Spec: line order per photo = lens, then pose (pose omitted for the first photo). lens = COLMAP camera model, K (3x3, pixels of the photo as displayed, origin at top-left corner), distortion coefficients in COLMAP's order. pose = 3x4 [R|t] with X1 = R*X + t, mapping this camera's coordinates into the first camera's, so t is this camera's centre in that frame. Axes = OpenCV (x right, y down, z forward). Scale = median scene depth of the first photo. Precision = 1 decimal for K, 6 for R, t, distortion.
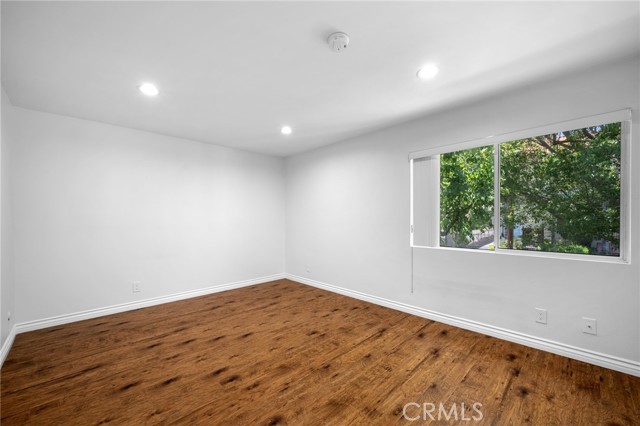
lens RADIAL K [[255.0, 0, 319.9], [0, 255.0, 216.2], [0, 0, 1]] dist [0.000514, 0.000005]
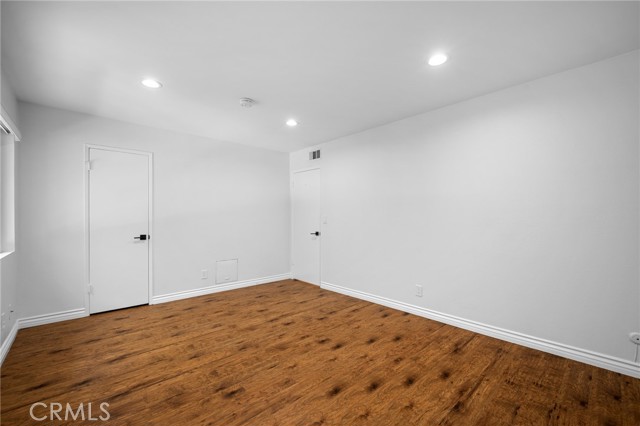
lens RADIAL K [[272.7, 0, 320.3], [0, 272.7, 215.1], [0, 0, 1]] dist [-0.000892, -0.000026]
pose [[-0.999460, 0.006995, 0.032097, -0.327817], [0.006633, 0.999913, -0.011363, 0.027525], [-0.032173, -0.011144, -0.999420, 2.038060]]
